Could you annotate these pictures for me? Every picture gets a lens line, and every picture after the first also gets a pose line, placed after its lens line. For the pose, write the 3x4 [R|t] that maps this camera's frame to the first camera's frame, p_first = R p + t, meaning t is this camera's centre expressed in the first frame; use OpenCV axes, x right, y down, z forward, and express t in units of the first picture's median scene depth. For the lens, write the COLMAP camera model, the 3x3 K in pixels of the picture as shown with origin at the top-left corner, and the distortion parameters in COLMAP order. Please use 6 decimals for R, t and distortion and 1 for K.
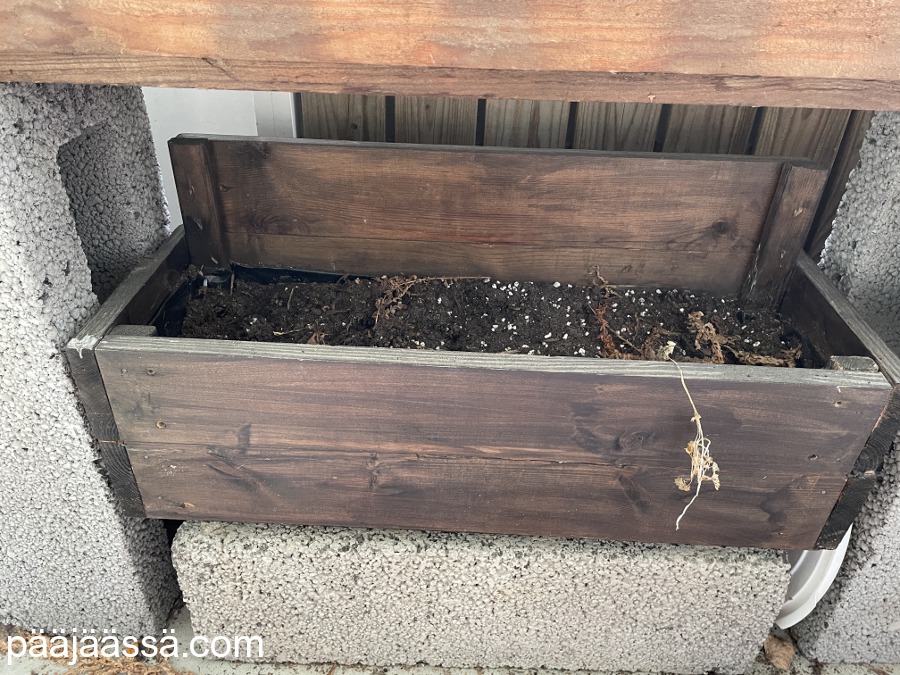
lens RADIAL K [[679.2, 0, 445.3], [0, 679.2, 326.4], [0, 0, 1]] dist [0.088111, -0.112043]
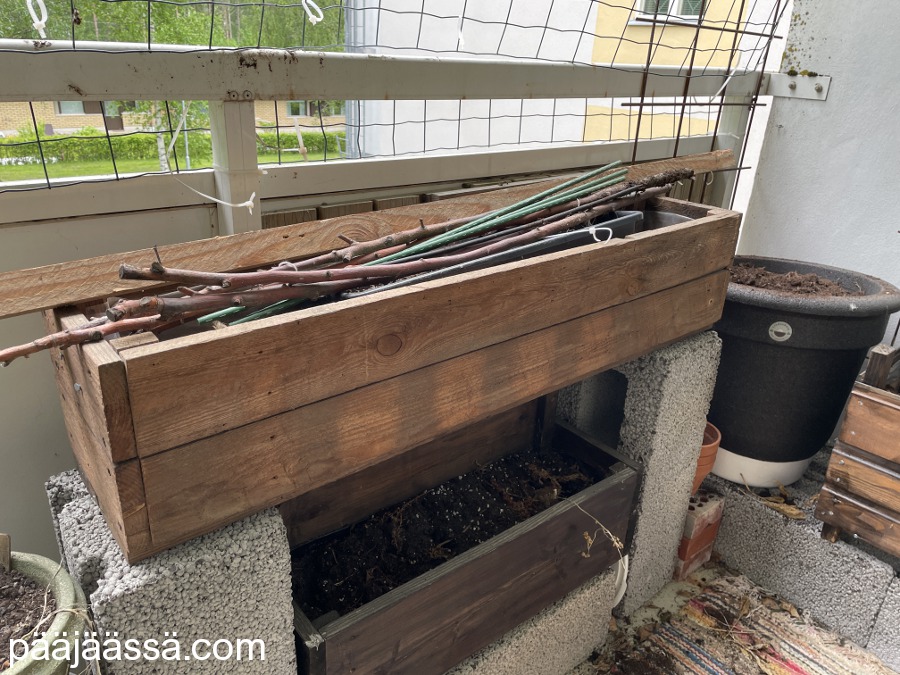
lens RADIAL K [[679.2, 0, 445.3], [0, 679.2, 326.4], [0, 0, 1]] dist [0.088111, -0.112043]
pose [[0.764803, -0.251183, 0.593282, -0.963585], [0.342374, 0.938533, -0.044001, -0.436941], [-0.545762, 0.236776, 0.803791, -0.541307]]
